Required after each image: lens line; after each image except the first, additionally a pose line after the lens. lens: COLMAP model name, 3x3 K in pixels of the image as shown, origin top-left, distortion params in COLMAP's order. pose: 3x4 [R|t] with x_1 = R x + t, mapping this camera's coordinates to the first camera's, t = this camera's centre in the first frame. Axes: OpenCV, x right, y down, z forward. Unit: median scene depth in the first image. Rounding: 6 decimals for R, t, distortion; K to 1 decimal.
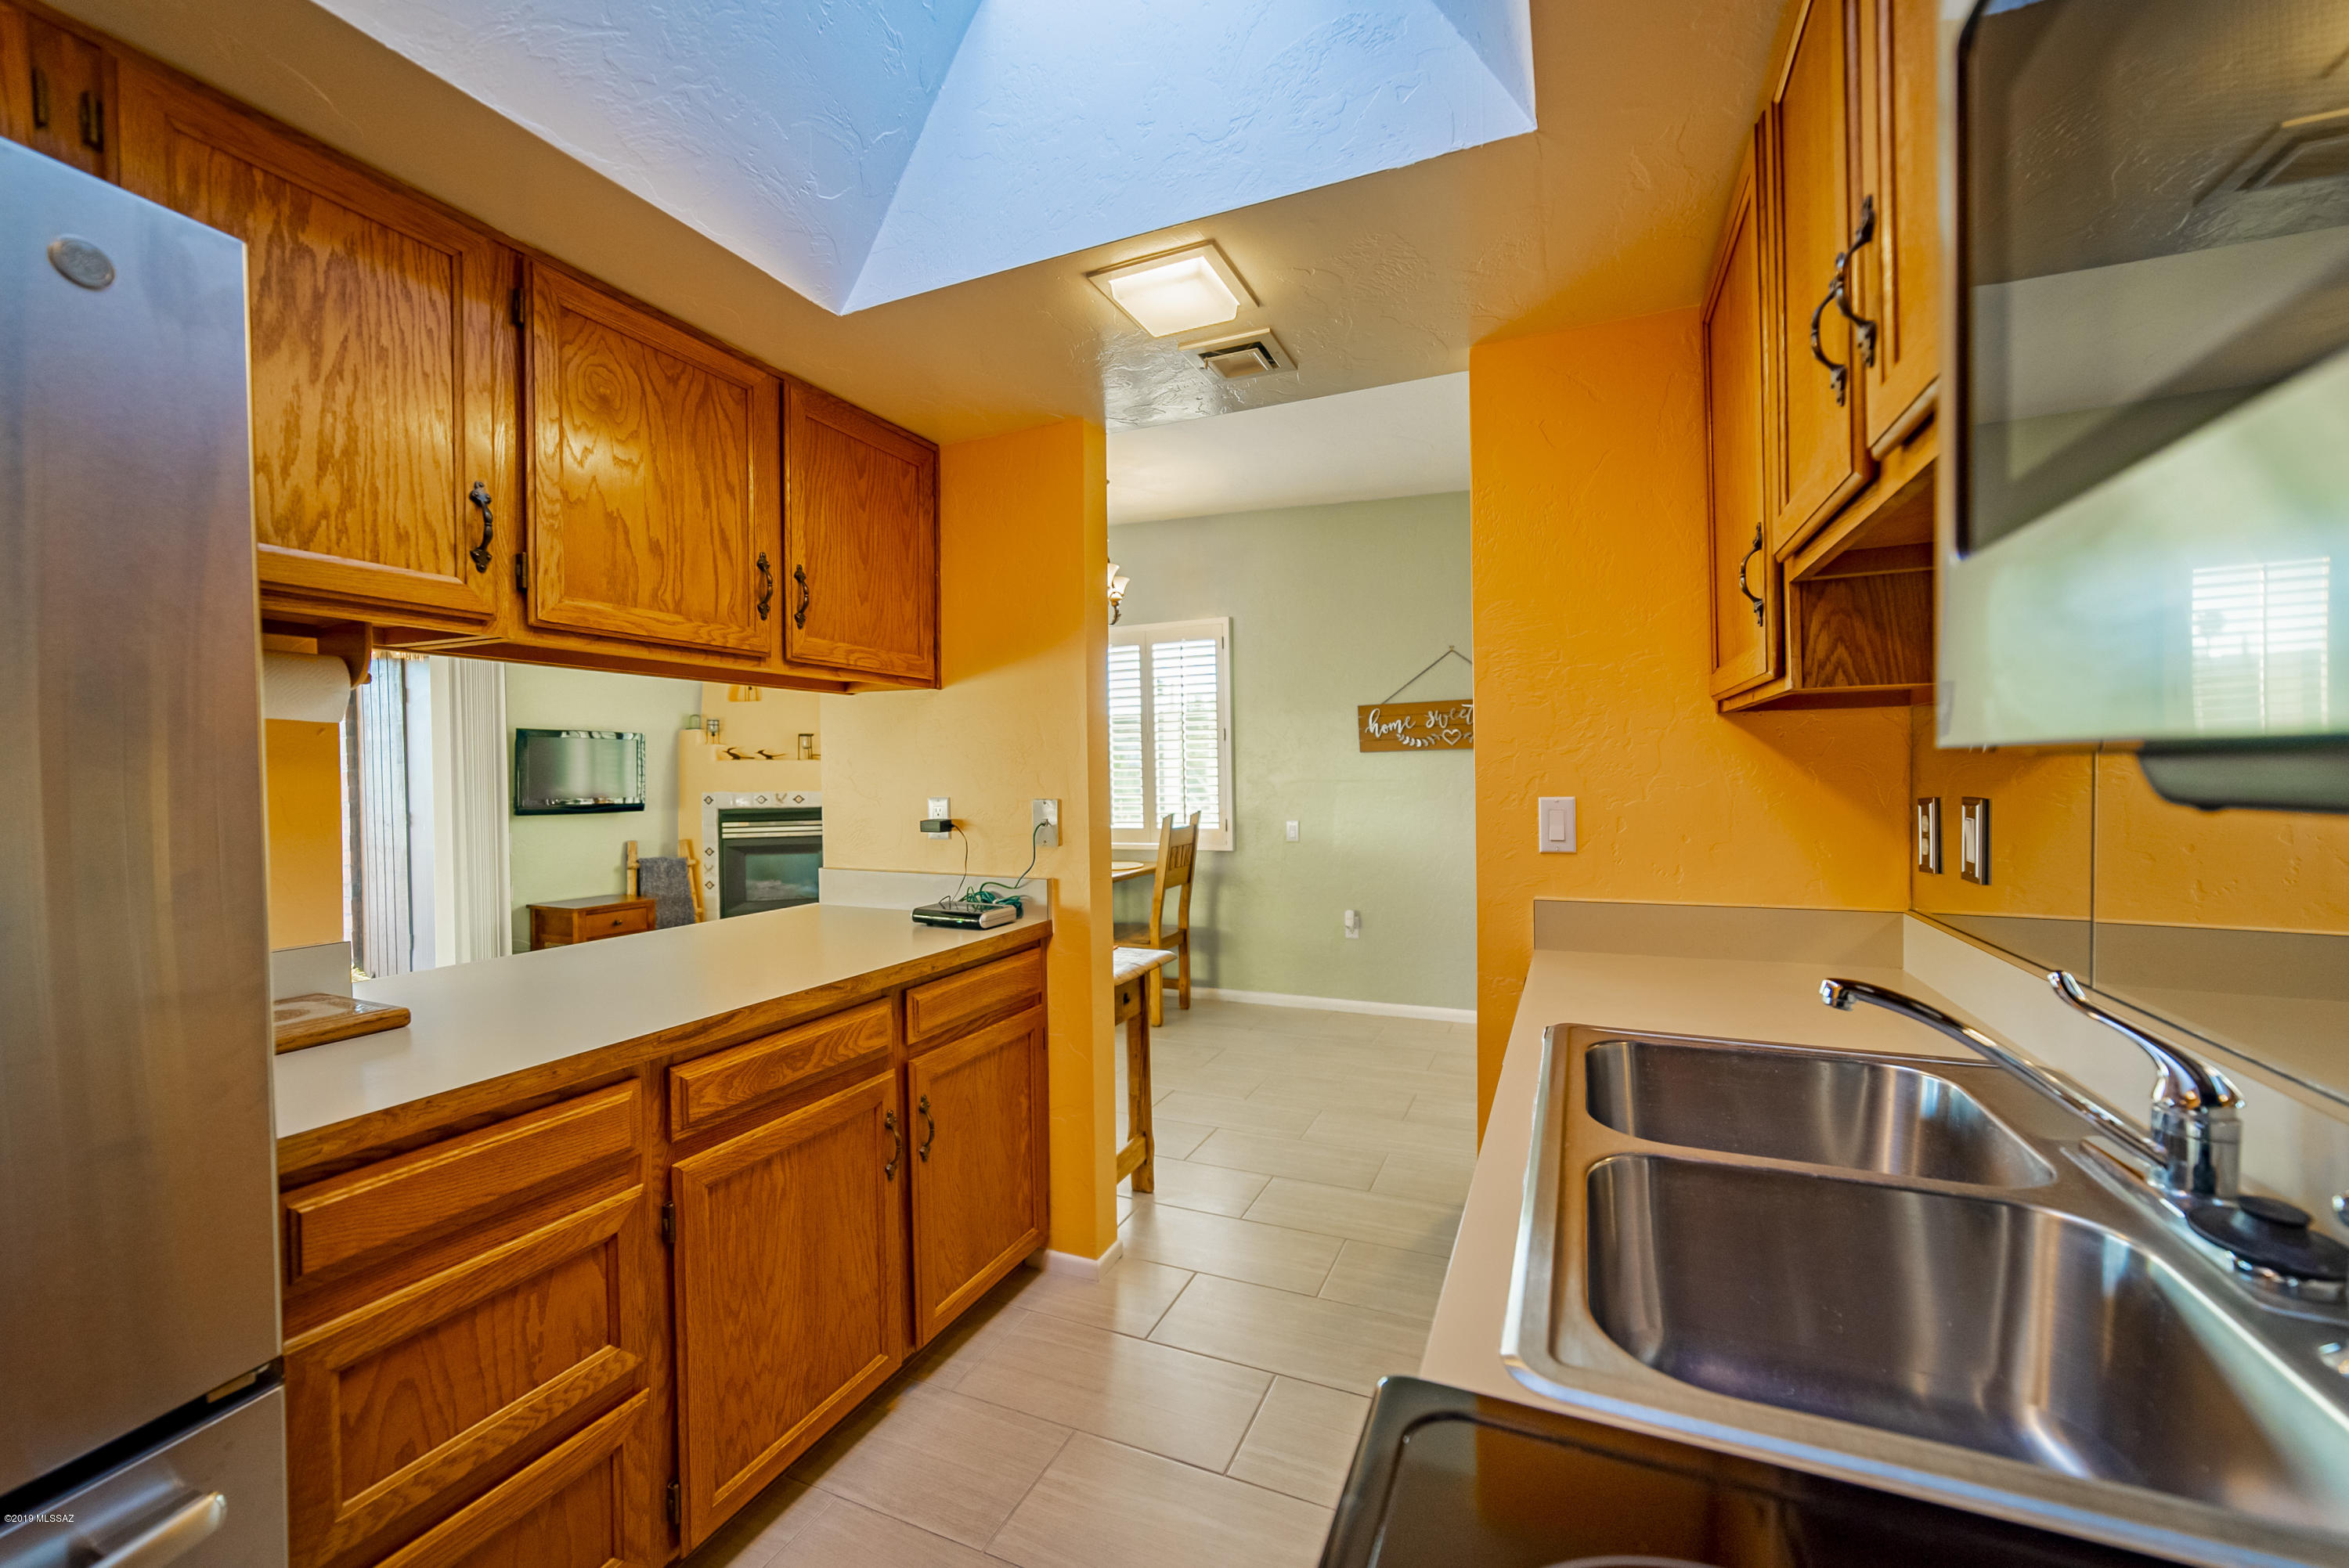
lens RADIAL K [[919.4, 0, 1190.7], [0, 919.4, 782.5], [0, 0, 1]] dist [-0.012943, 0.000846]
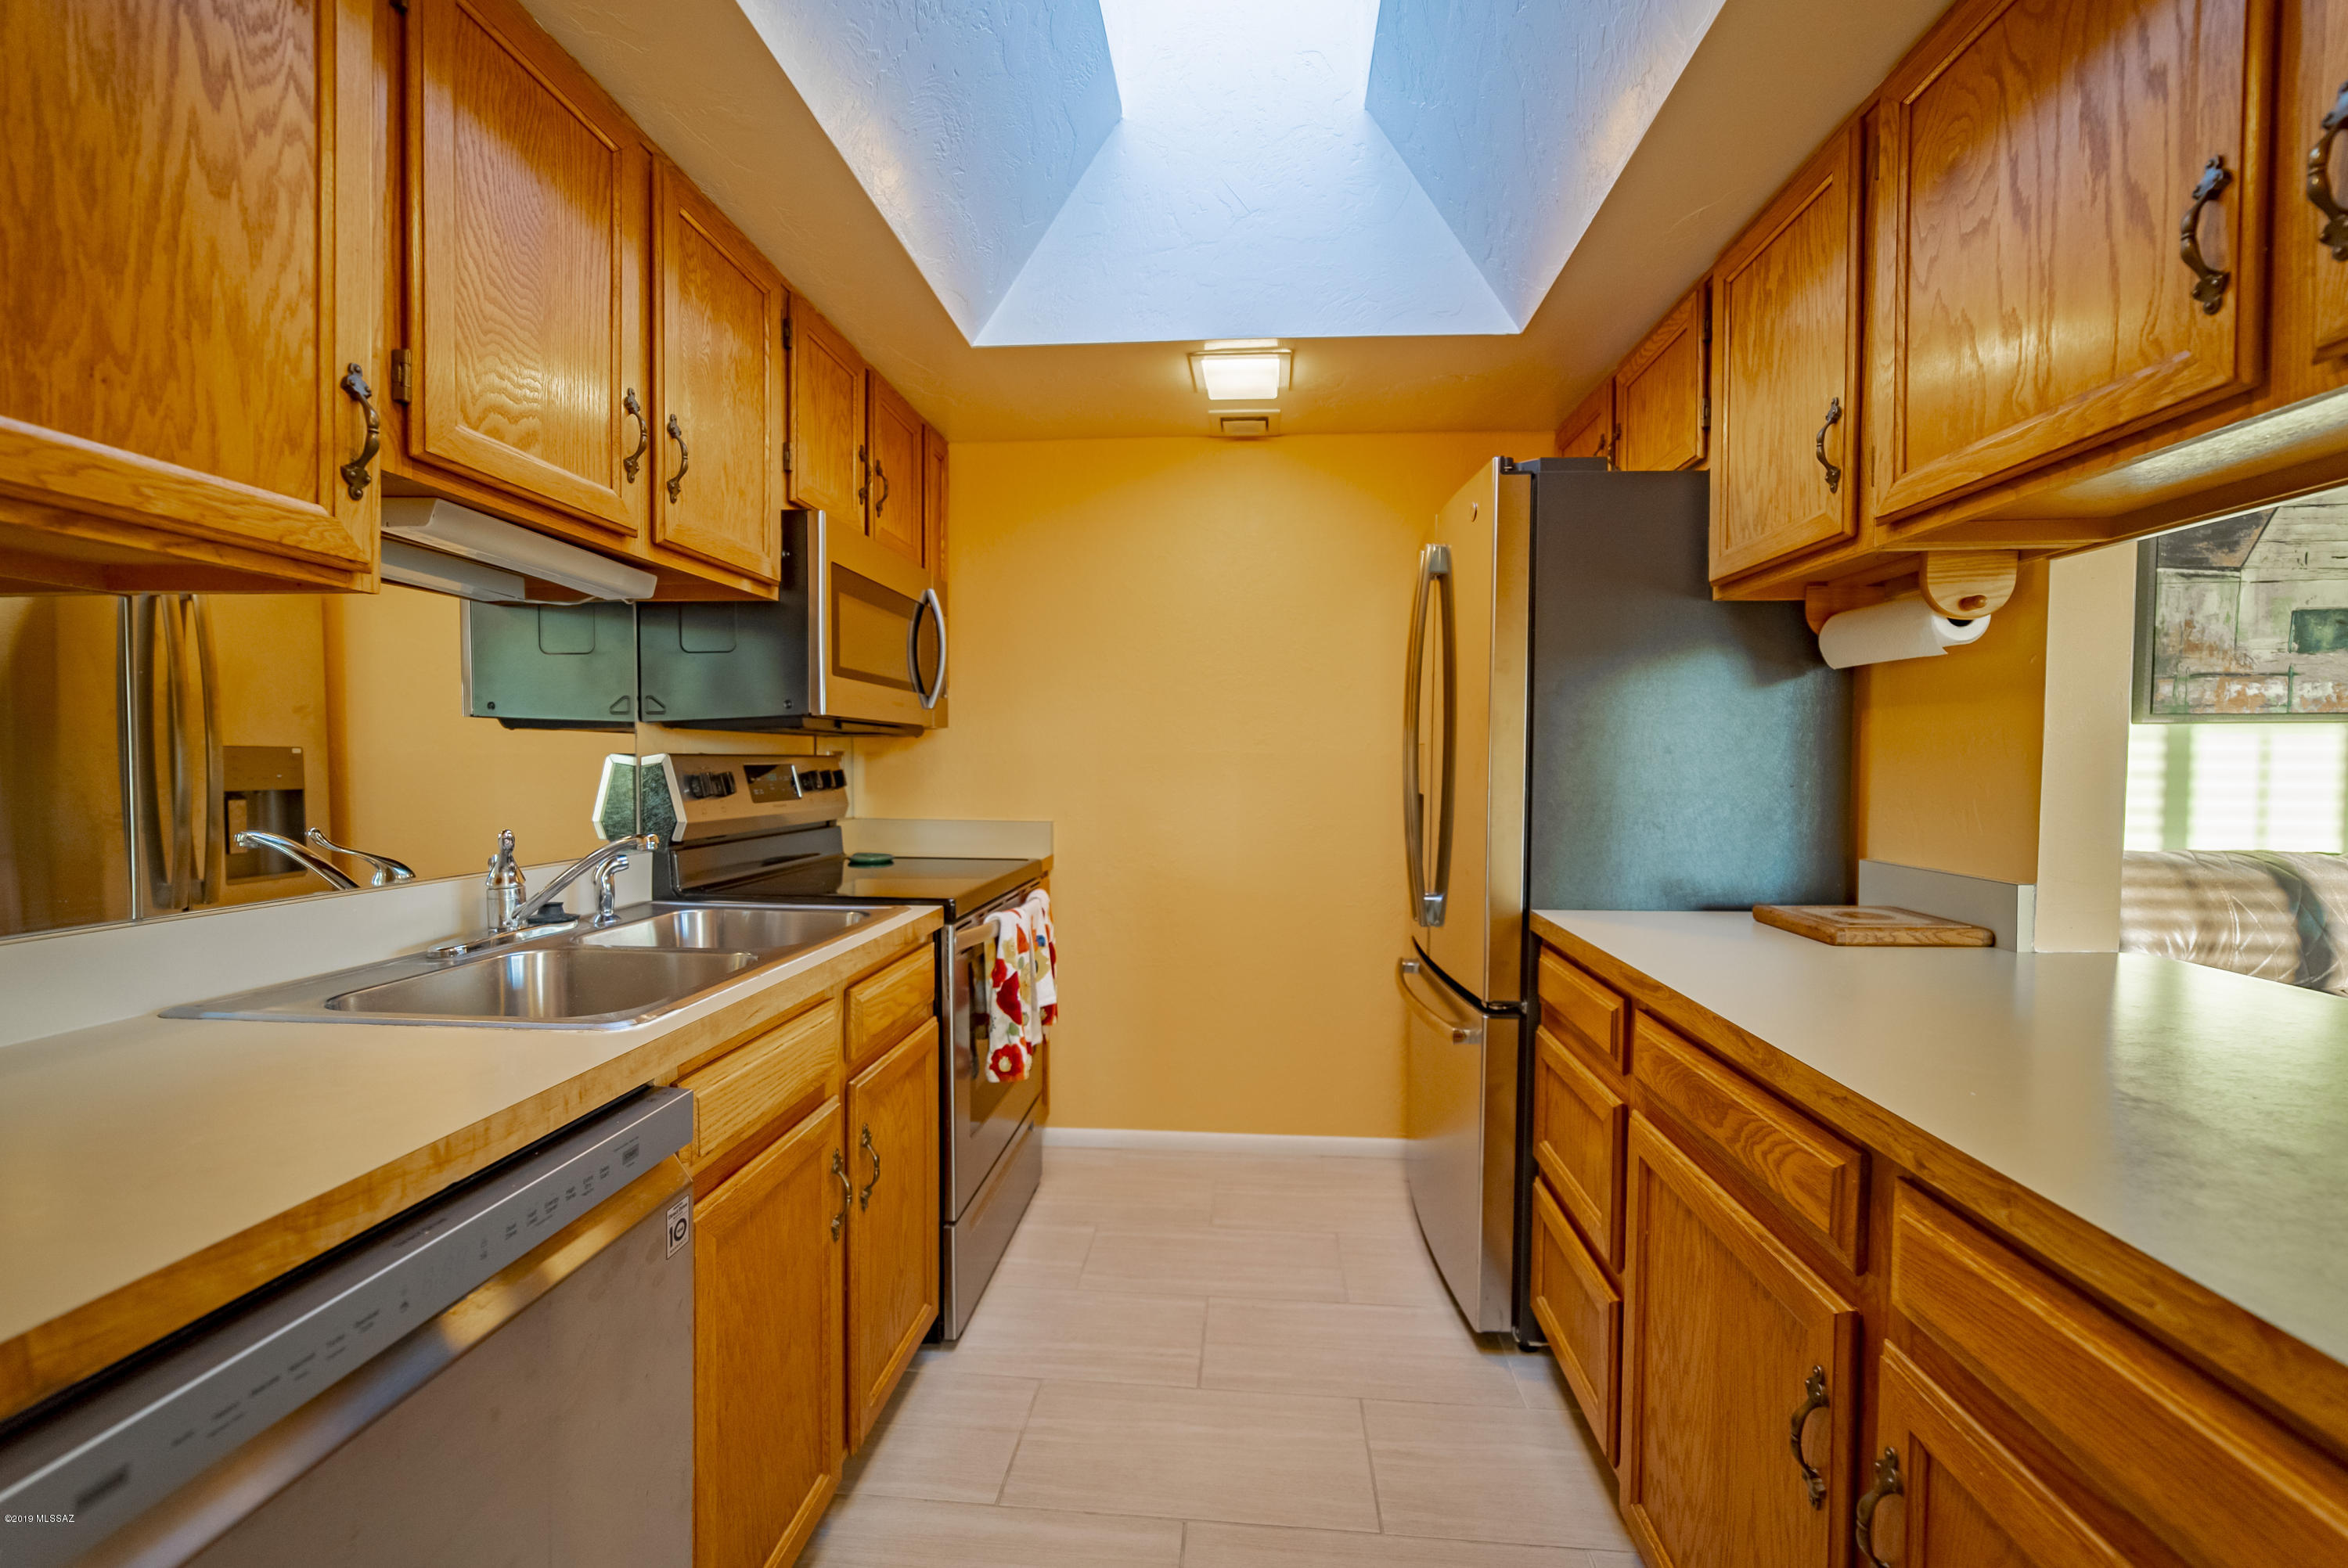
lens RADIAL K [[919.0, 0, 1170.1], [0, 919.0, 779.6], [0, 0, 1]] dist [-0.012943, 0.000846]
pose [[-0.954542, 0.017018, -0.297591, 0.165129], [0.007324, 0.999407, 0.033659, 0.030292], [0.297987, 0.029949, -0.954100, 1.576597]]
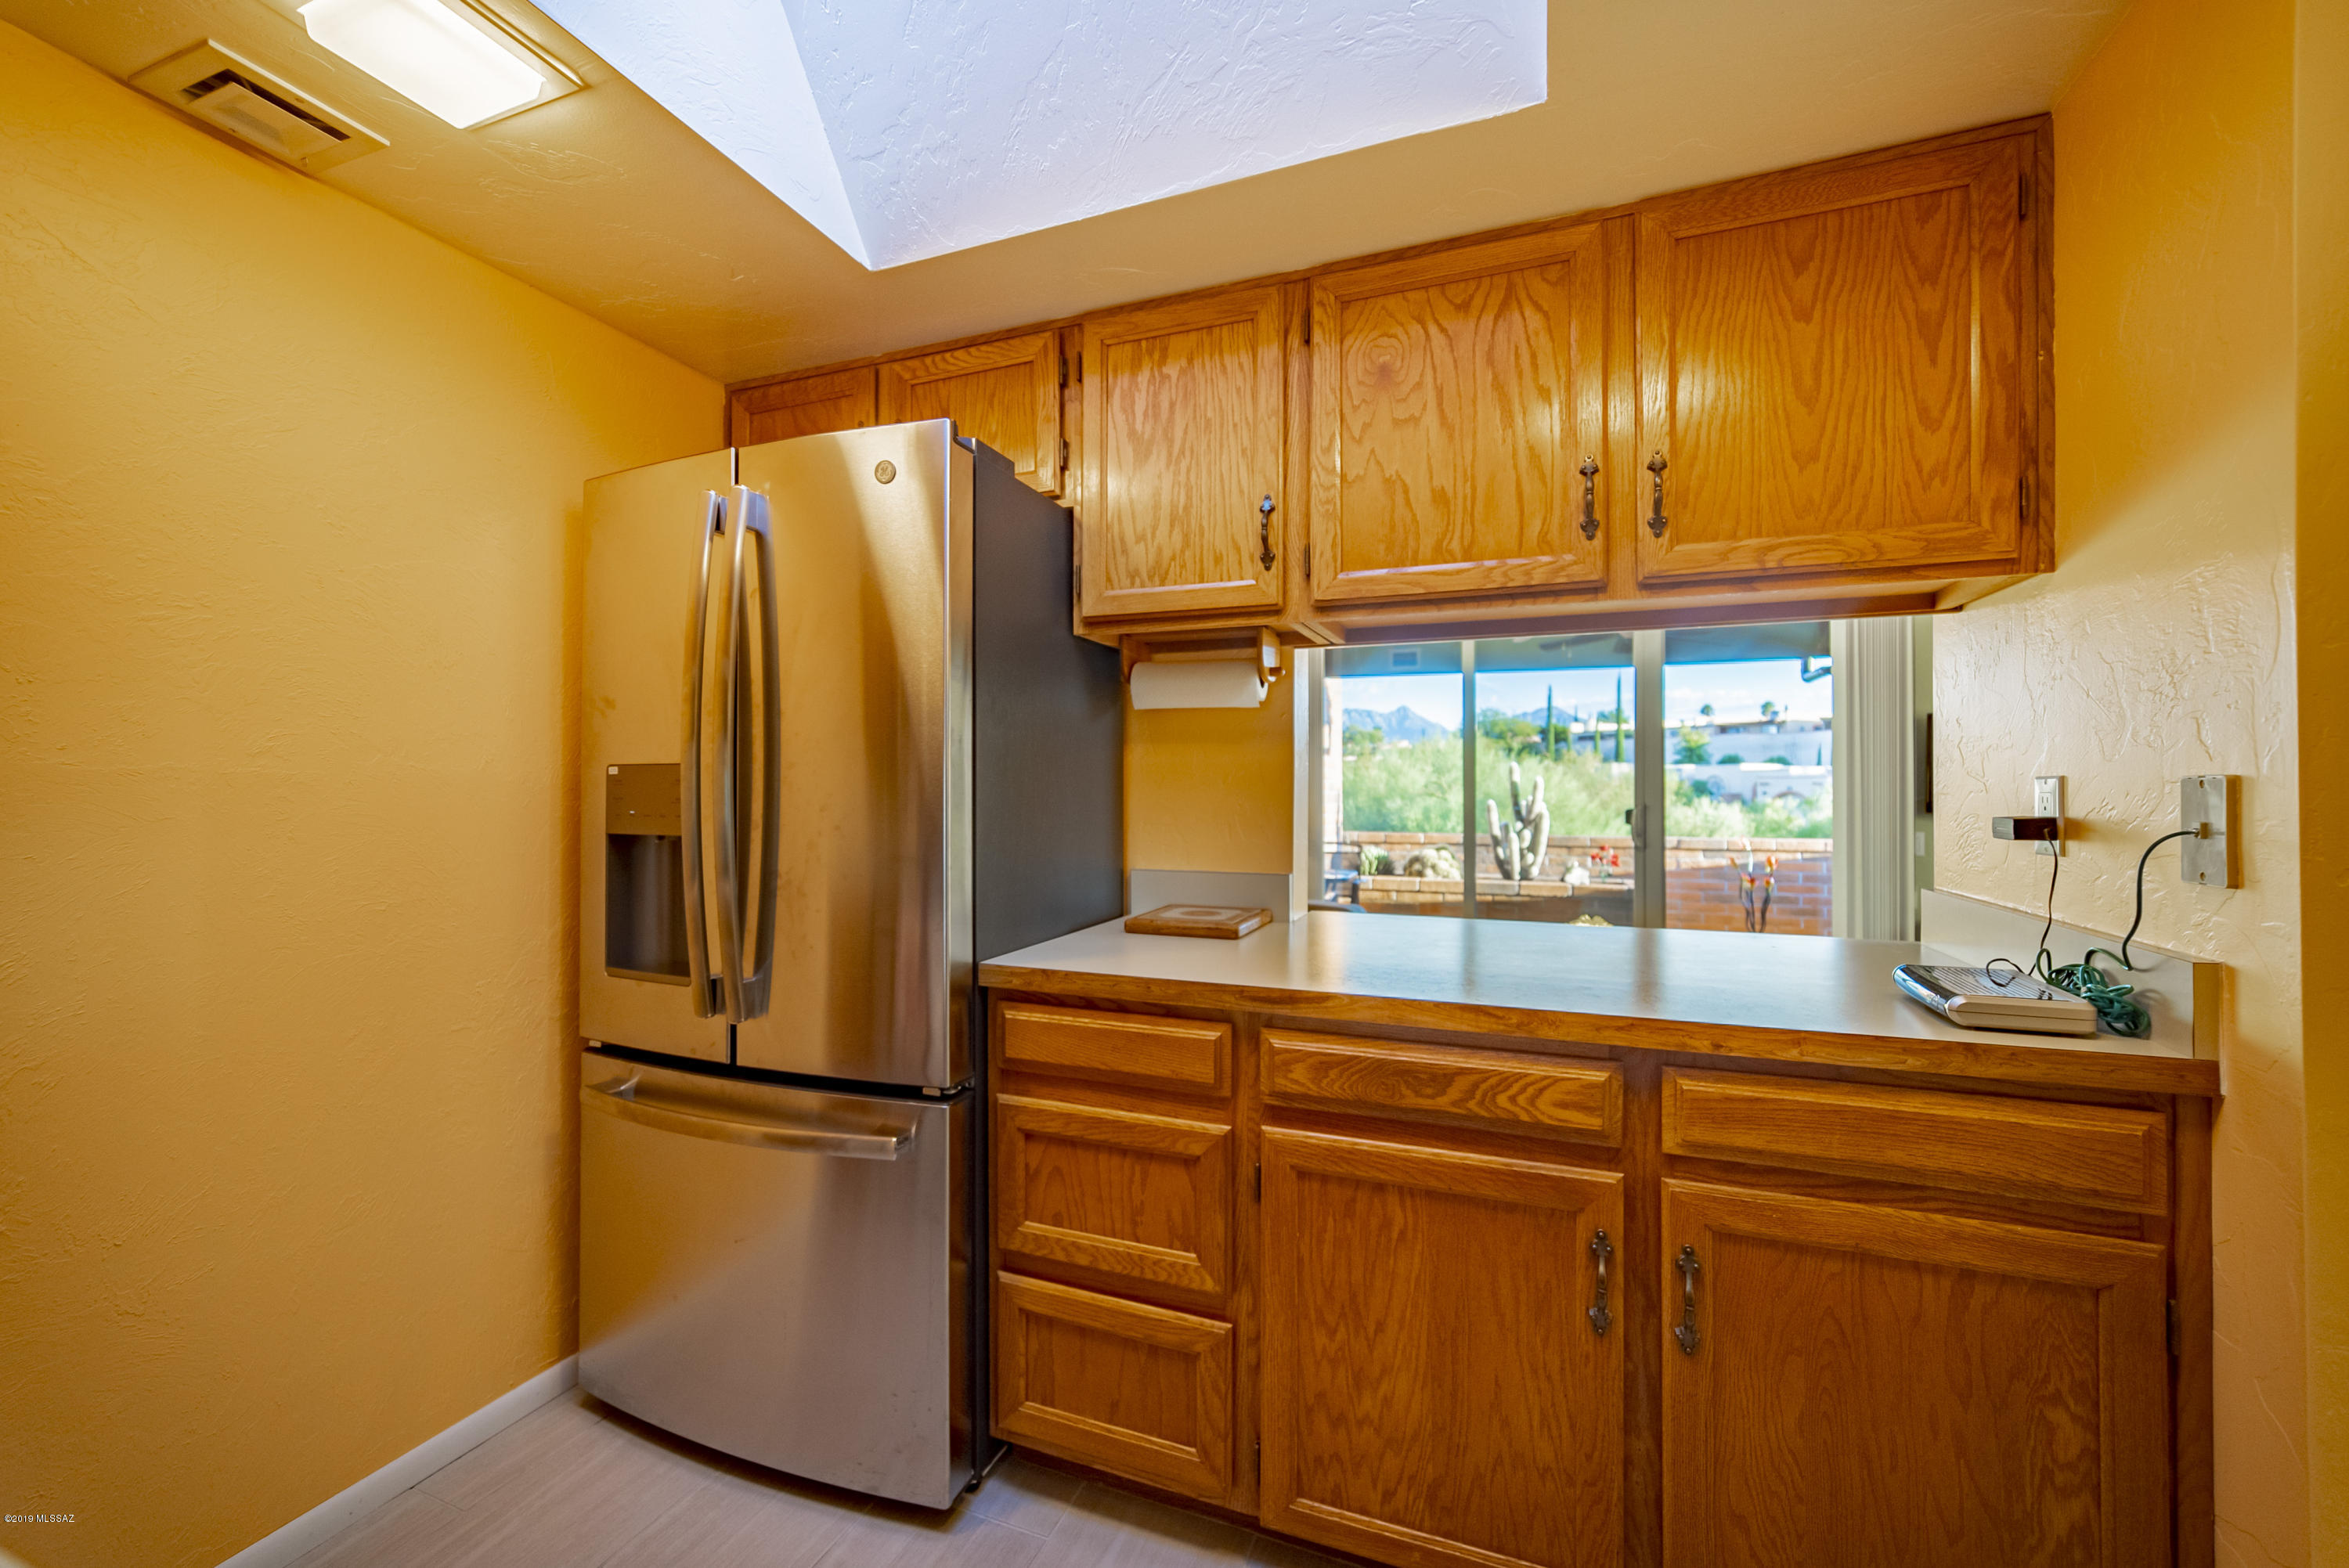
lens RADIAL K [[919.4, 0, 1179.0], [0, 919.4, 780.6], [0, 0, 1]] dist [-0.012943, 0.000846]
pose [[0.027708, 0.005585, -0.999600, 0.382454], [-0.009530, 0.999940, 0.005323, 0.034560], [0.999571, 0.009379, 0.027760, 0.784178]]
